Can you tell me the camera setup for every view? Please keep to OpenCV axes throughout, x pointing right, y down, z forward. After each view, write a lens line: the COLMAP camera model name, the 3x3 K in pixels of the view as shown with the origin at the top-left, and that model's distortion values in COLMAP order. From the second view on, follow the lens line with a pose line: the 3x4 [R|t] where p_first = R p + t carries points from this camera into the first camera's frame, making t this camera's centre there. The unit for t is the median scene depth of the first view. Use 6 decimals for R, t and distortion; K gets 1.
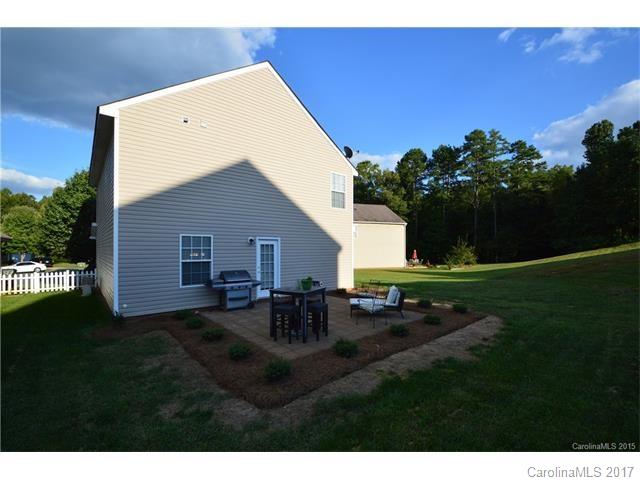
lens RADIAL K [[283.4, 0, 323.4], [0, 283.4, 248.3], [0, 0, 1]] dist [0.001854, -0.006487]
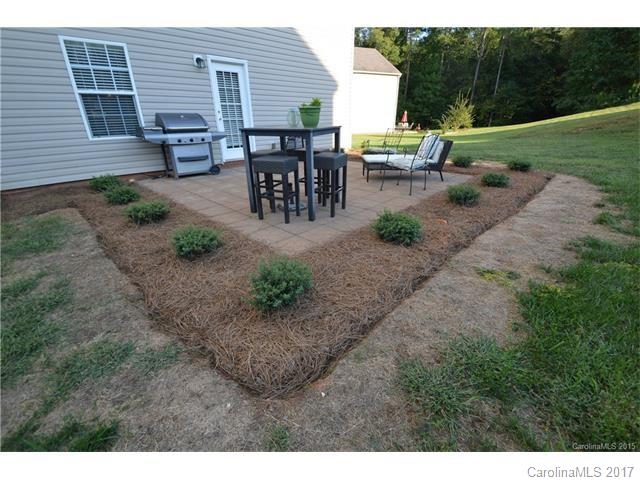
lens RADIAL K [[283.4, 0, 323.4], [0, 283.4, 248.3], [0, 0, 1]] dist [0.001854, -0.006487]
pose [[0.995940, -0.042482, 0.079368, -0.068619], [0.005129, 0.906995, 0.421110, 0.102242], [-0.089876, -0.418993, 0.903530, 0.328160]]
